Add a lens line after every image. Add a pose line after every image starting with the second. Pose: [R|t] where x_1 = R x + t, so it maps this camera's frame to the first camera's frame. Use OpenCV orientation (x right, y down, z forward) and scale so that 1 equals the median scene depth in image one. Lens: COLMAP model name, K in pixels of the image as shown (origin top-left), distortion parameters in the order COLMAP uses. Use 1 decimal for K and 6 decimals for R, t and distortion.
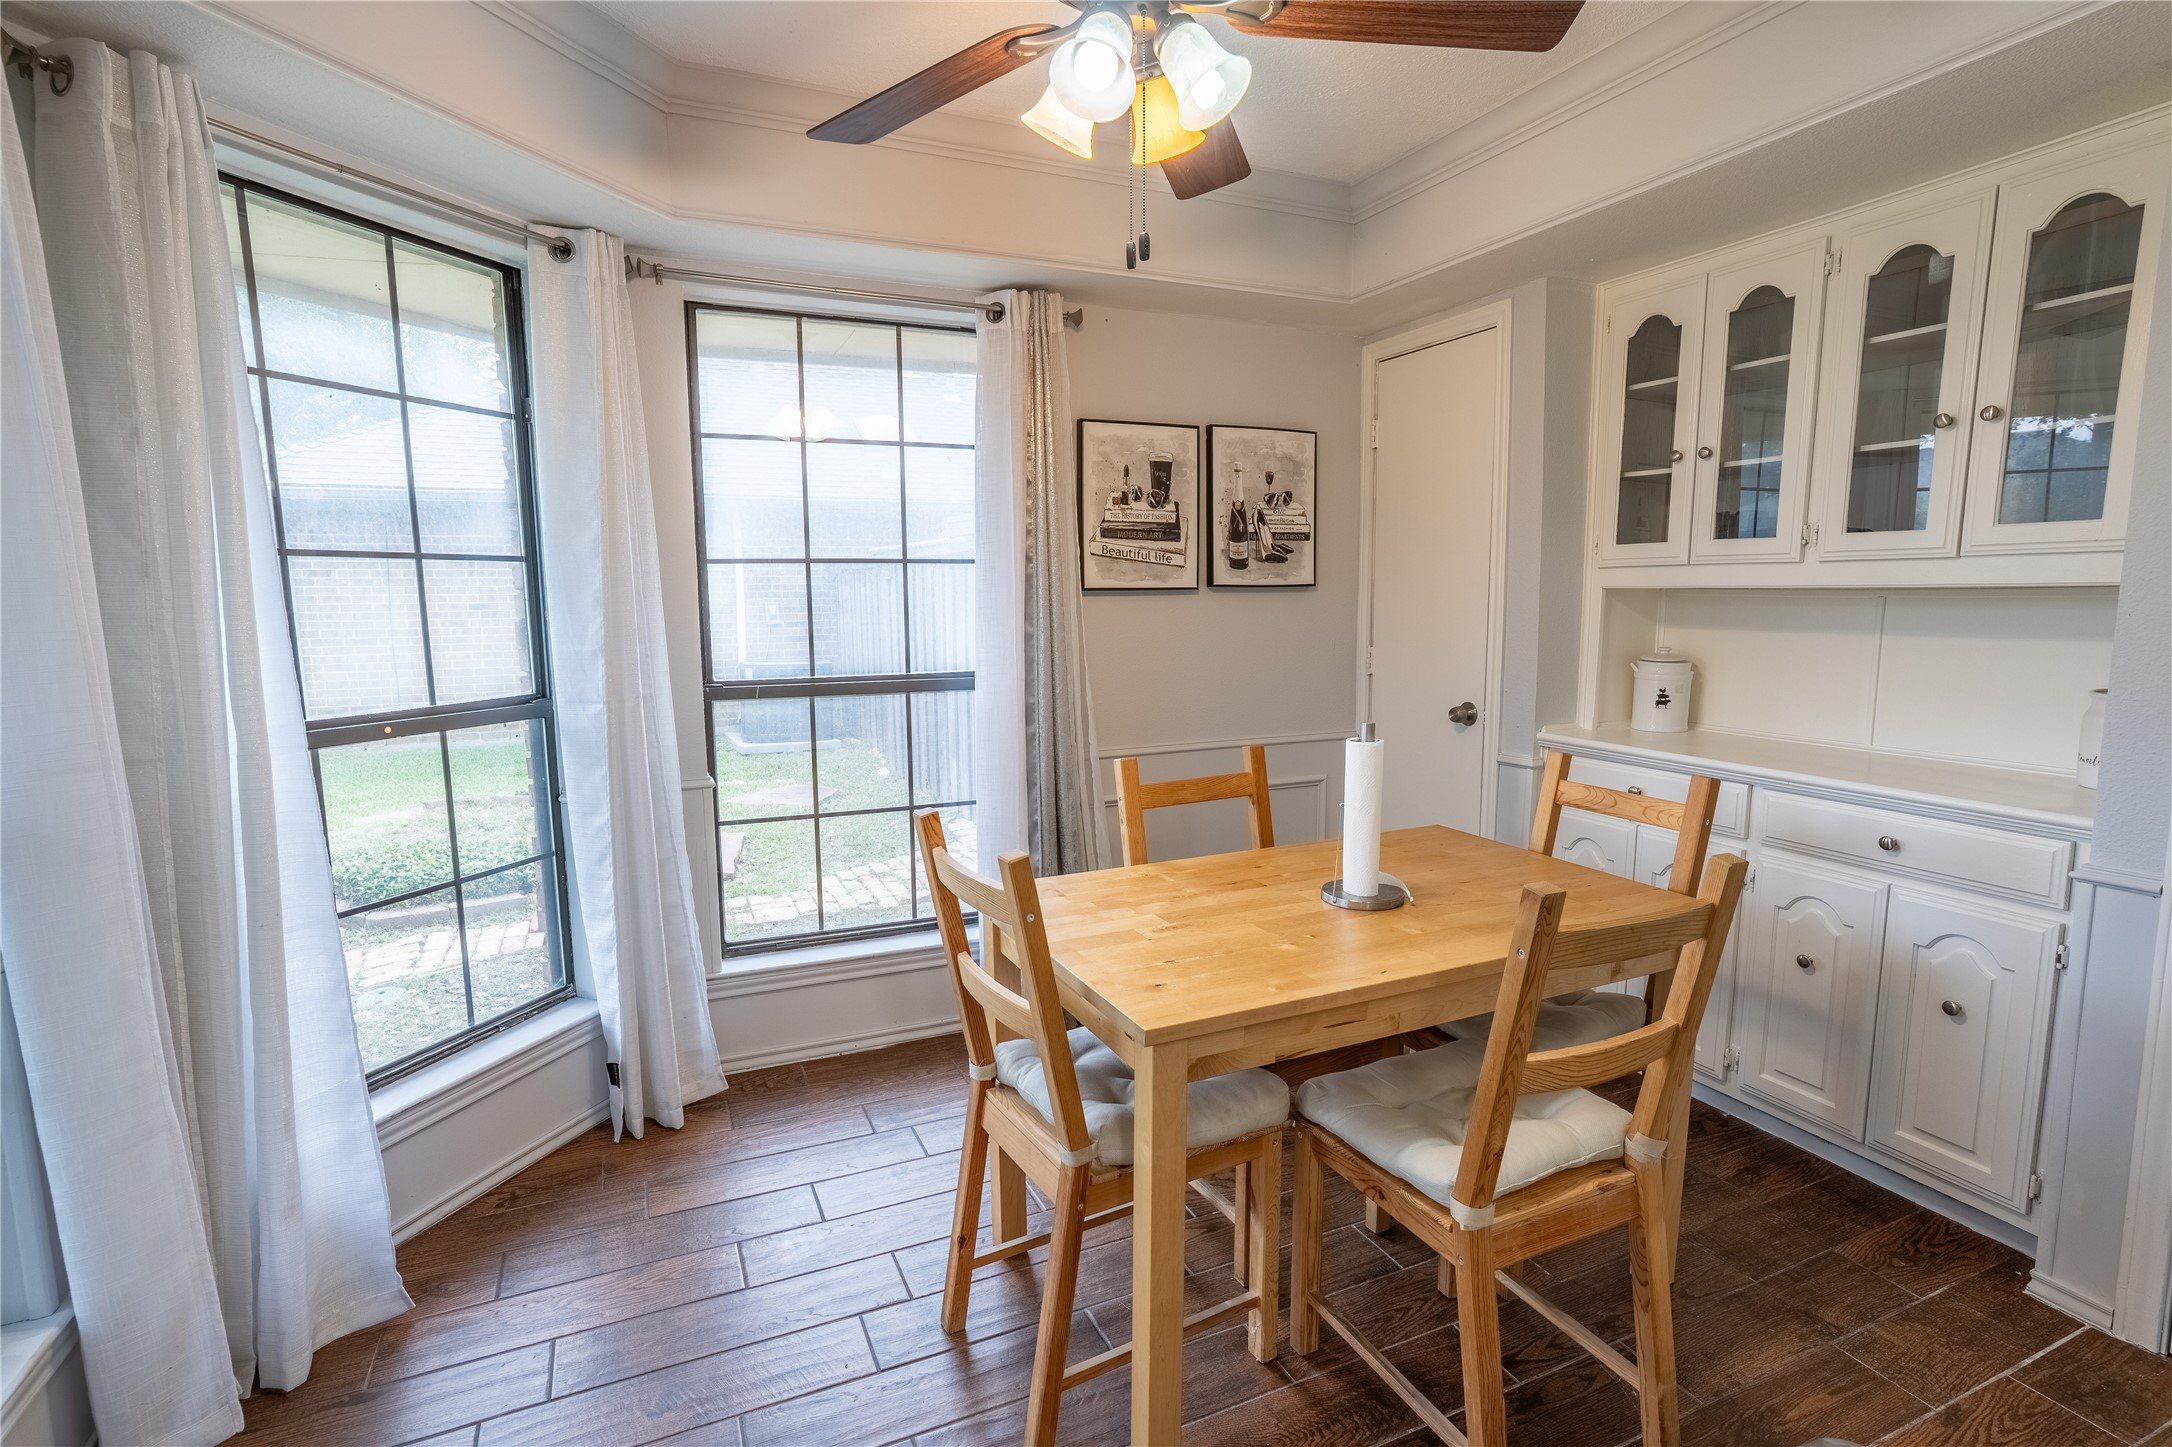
lens RADIAL K [[1045.2, 0, 1085.9], [0, 1045.2, 727.8], [0, 0, 1]] dist [-0.045180, 0.032052]
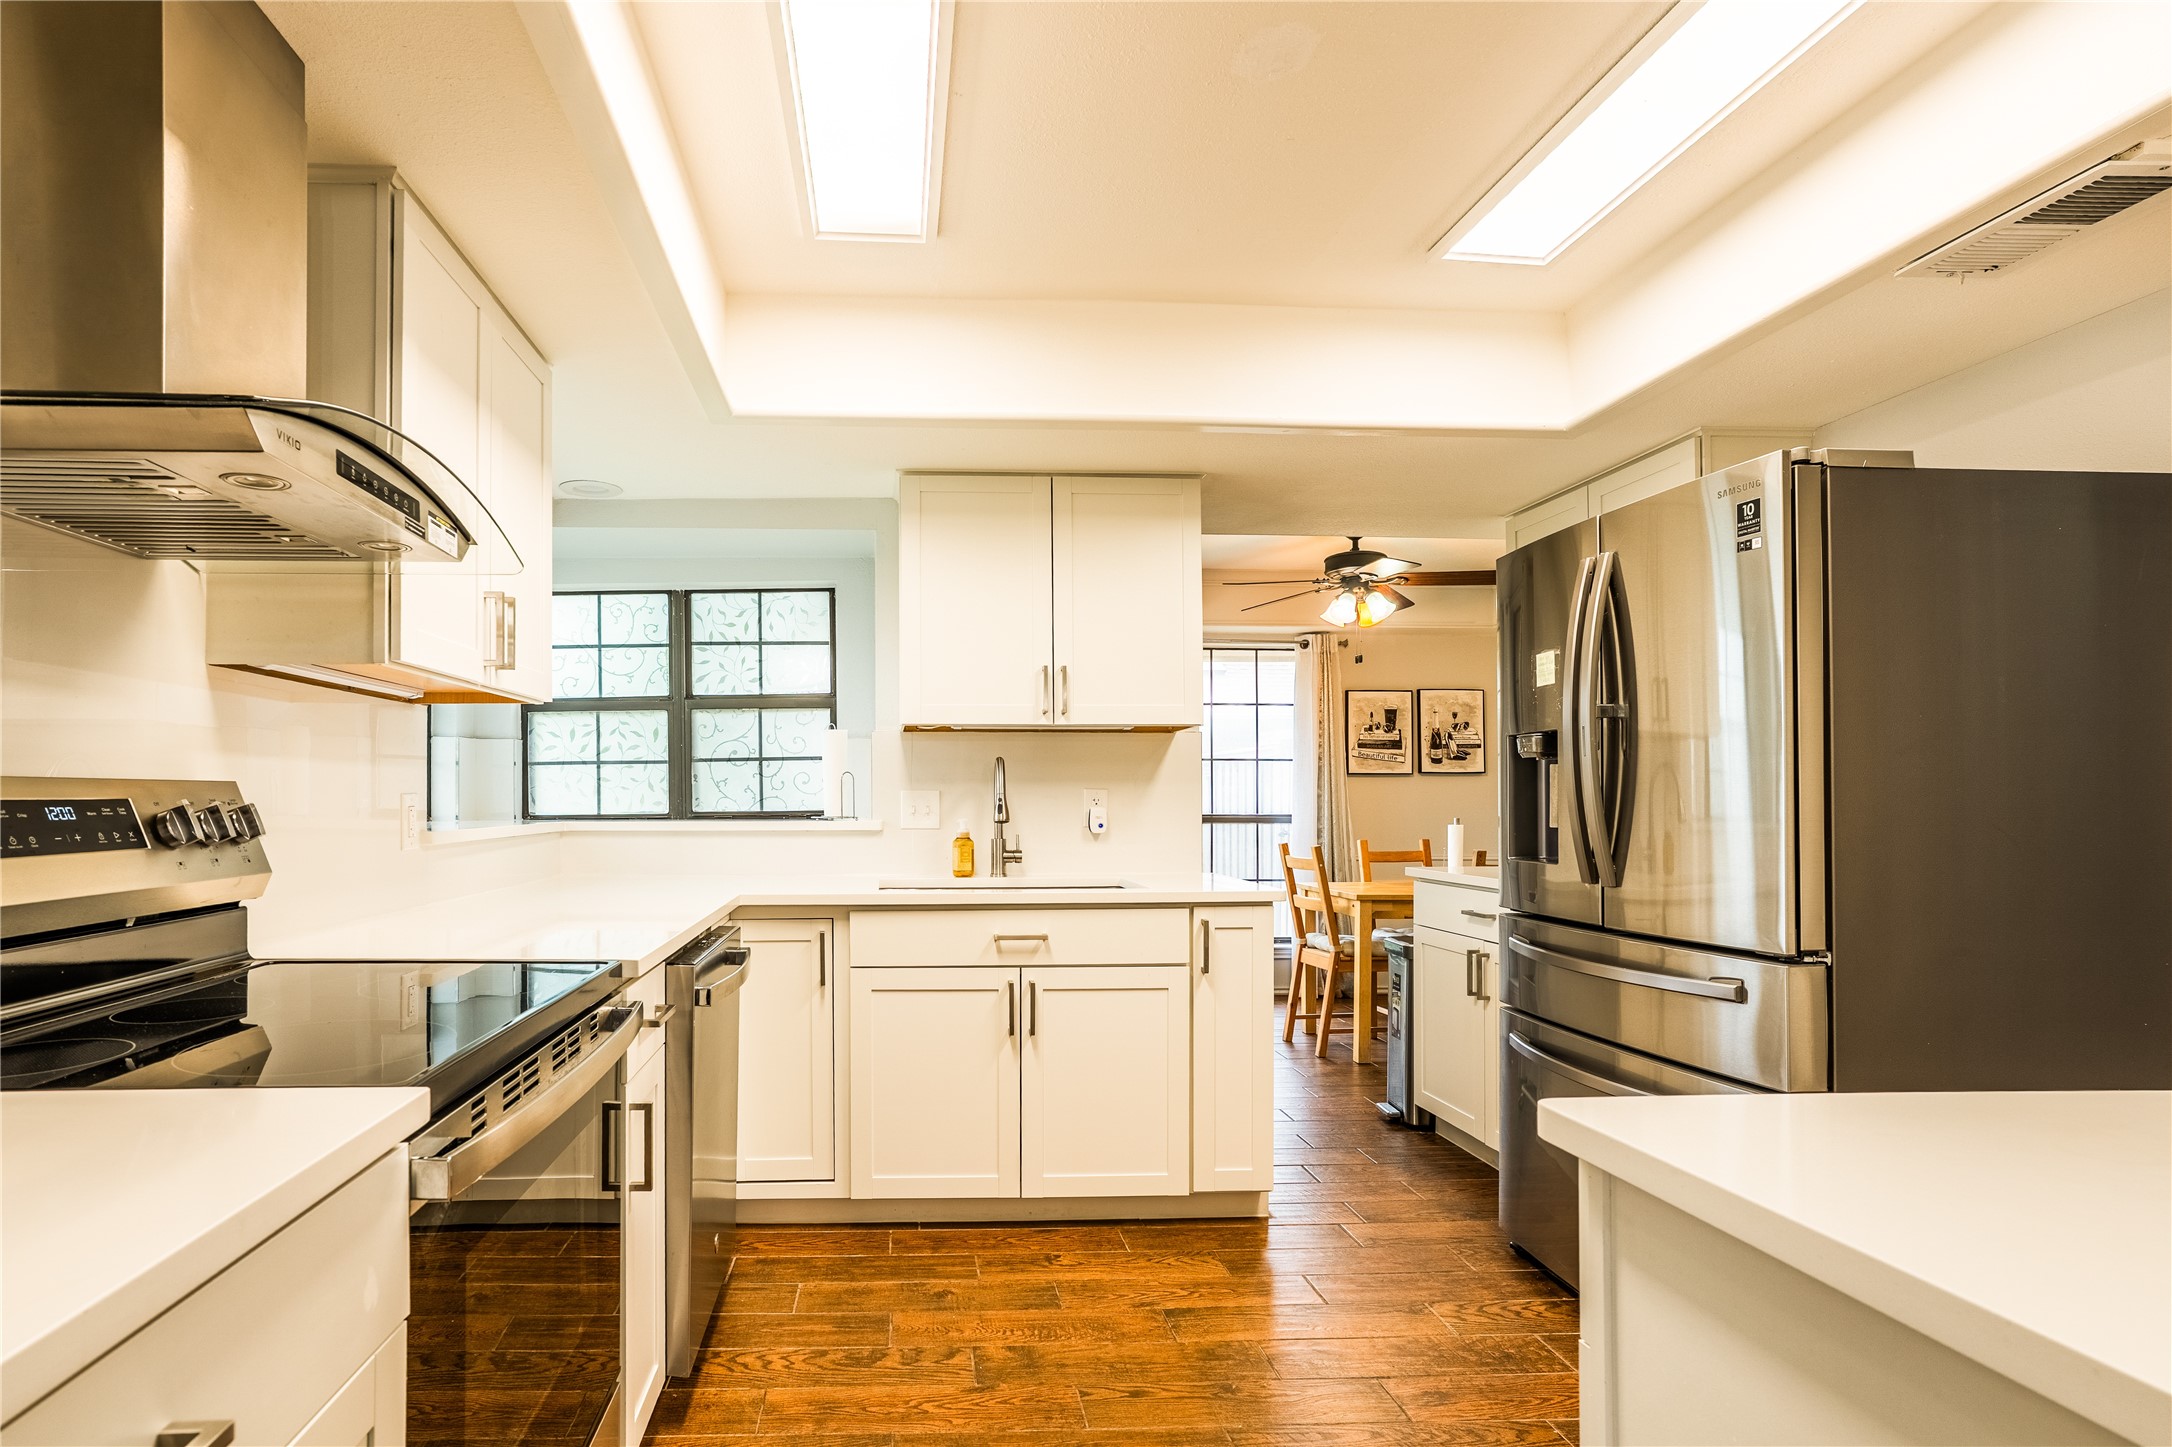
lens RADIAL K [[1076.9, 0, 951.7], [0, 1076.9, 792.4], [0, 0, 1]] dist [-0.027393, -0.000119]
pose [[0.928707, 0.003645, -0.370798, 0.052372], [-0.054919, 0.990276, -0.127817, 0.198796], [0.366726, 0.139069, 0.919876, -1.115579]]
